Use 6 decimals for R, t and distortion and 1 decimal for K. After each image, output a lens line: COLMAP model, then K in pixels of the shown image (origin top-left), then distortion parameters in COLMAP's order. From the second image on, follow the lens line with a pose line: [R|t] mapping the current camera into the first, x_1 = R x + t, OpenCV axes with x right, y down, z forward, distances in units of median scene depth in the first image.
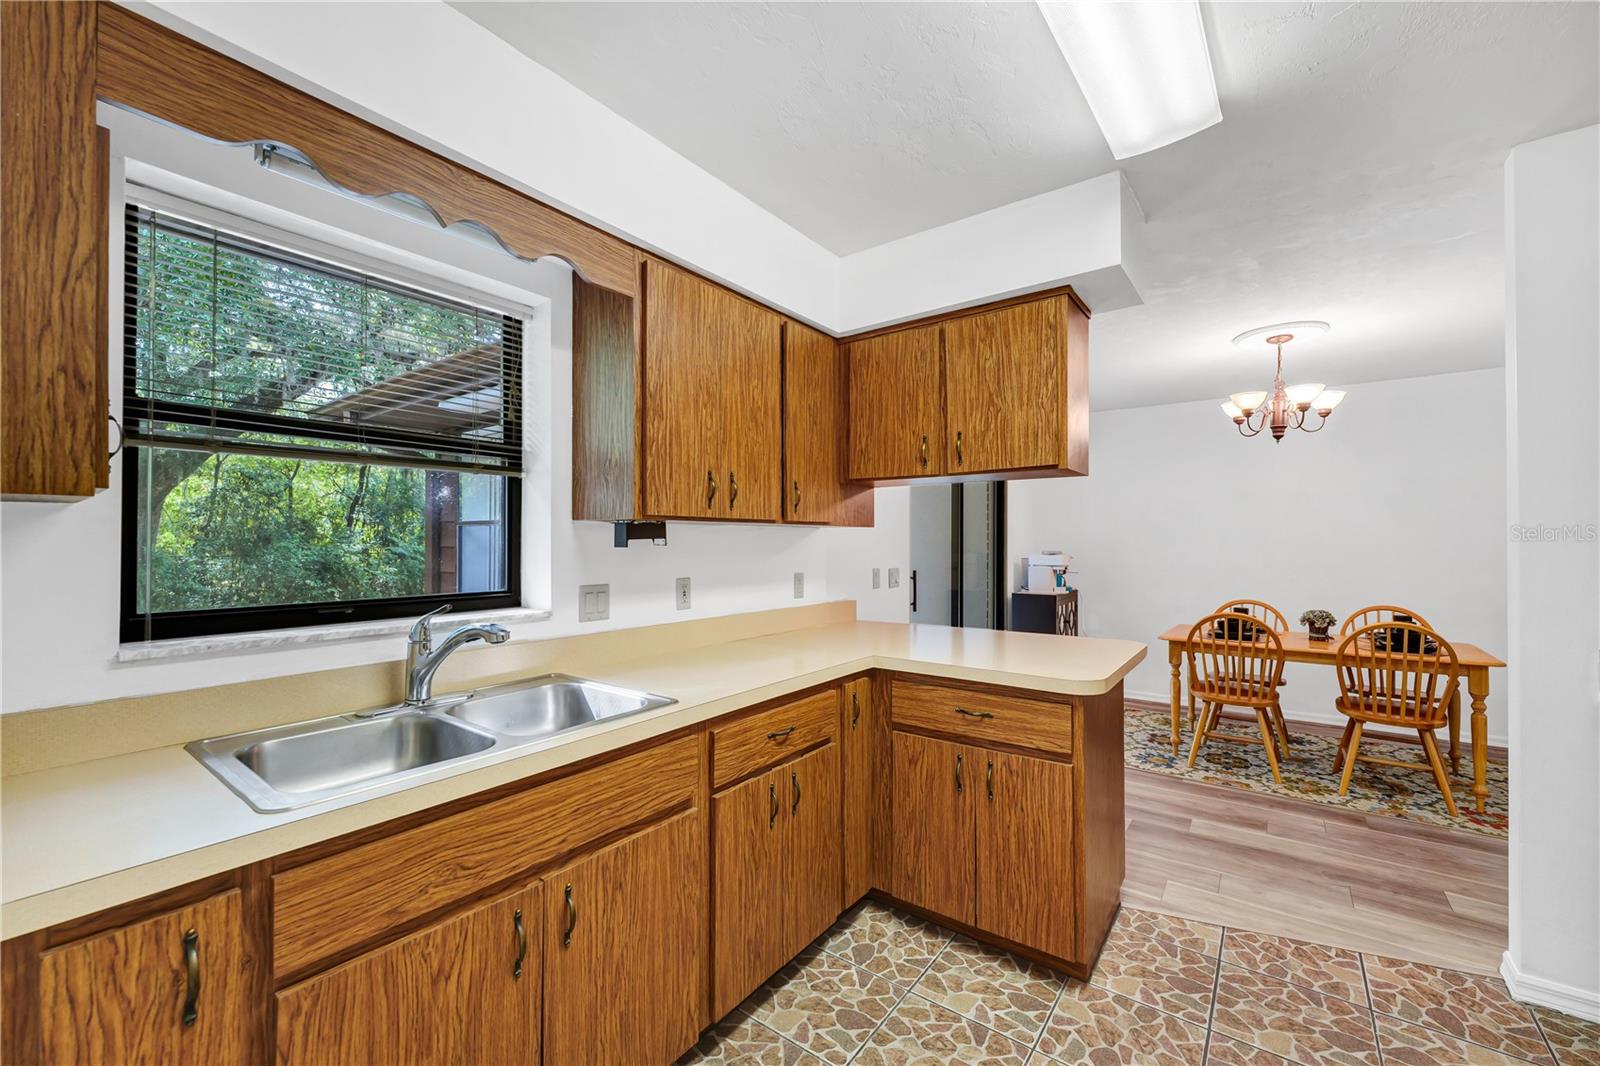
lens RADIAL K [[659.6, 0, 800.0], [0, 659.6, 533.0], [0, 0, 1]] dist [-0.002018, -0.000392]
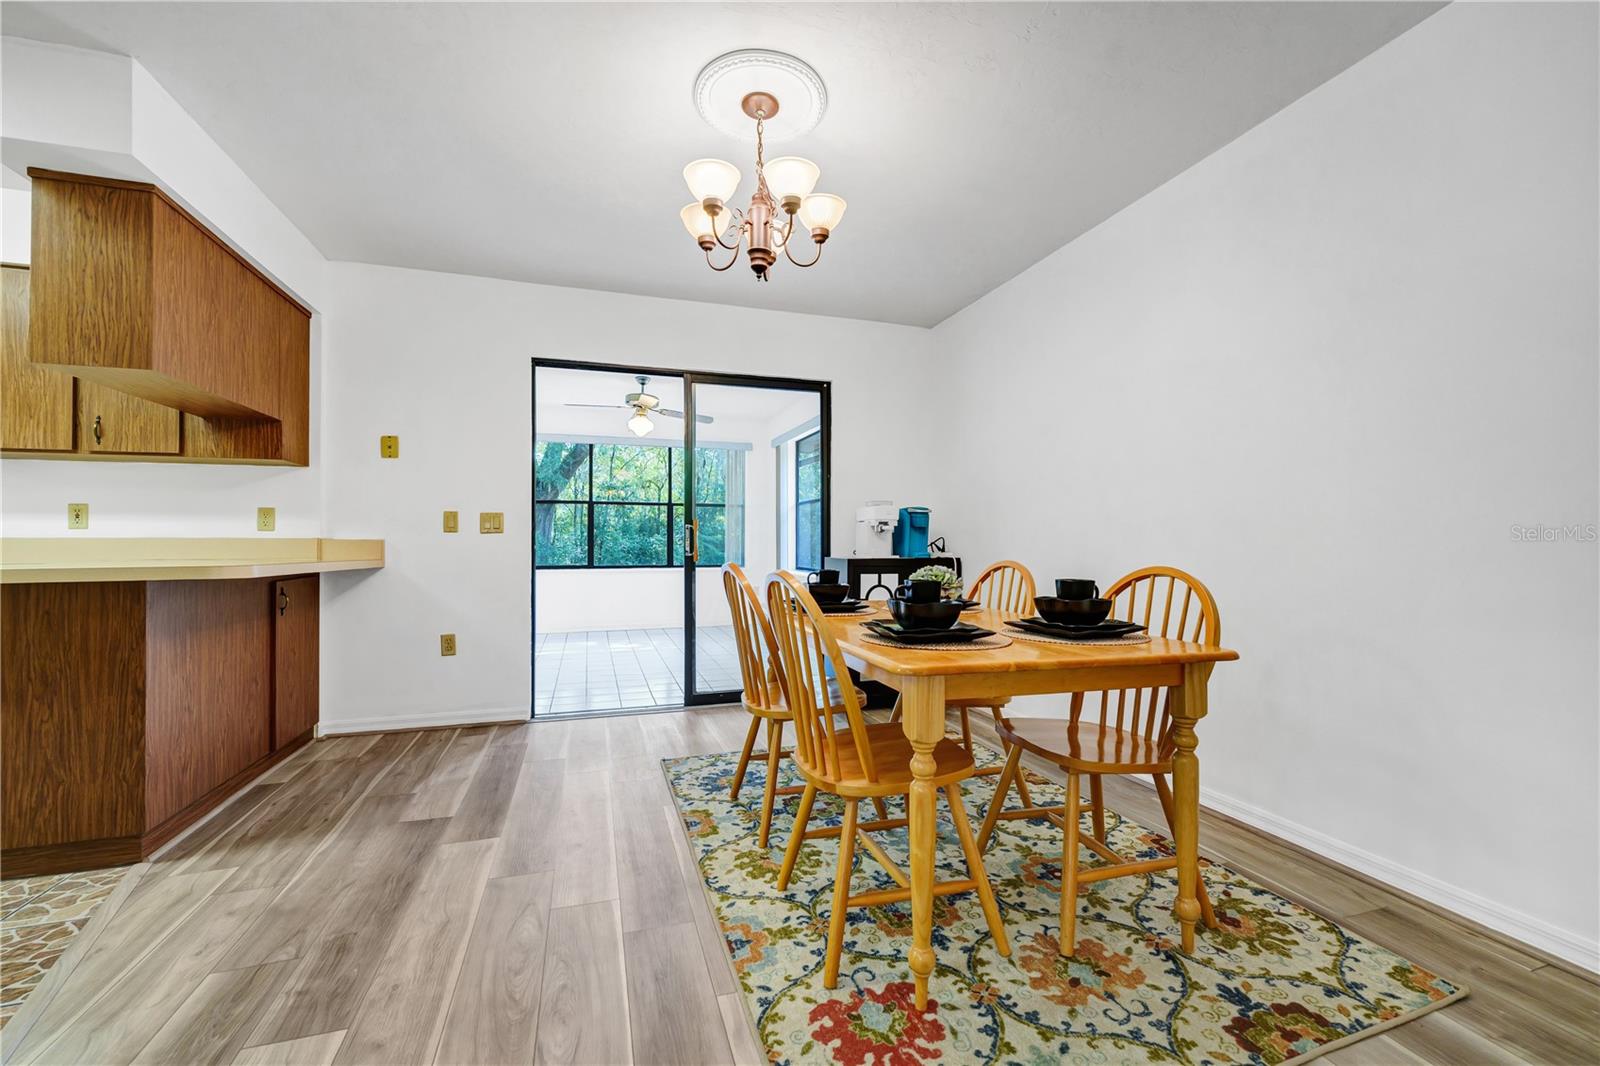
lens RADIAL K [[644.6, 0, 800.0], [0, 644.6, 533.0], [0, 0, 1]] dist [0.001499, 0.000283]
pose [[0.809237, -0.010038, -0.587397, 1.222048], [0.010449, 0.999942, -0.002693, 0.104792], [0.587390, -0.003959, 0.809294, 0.600359]]
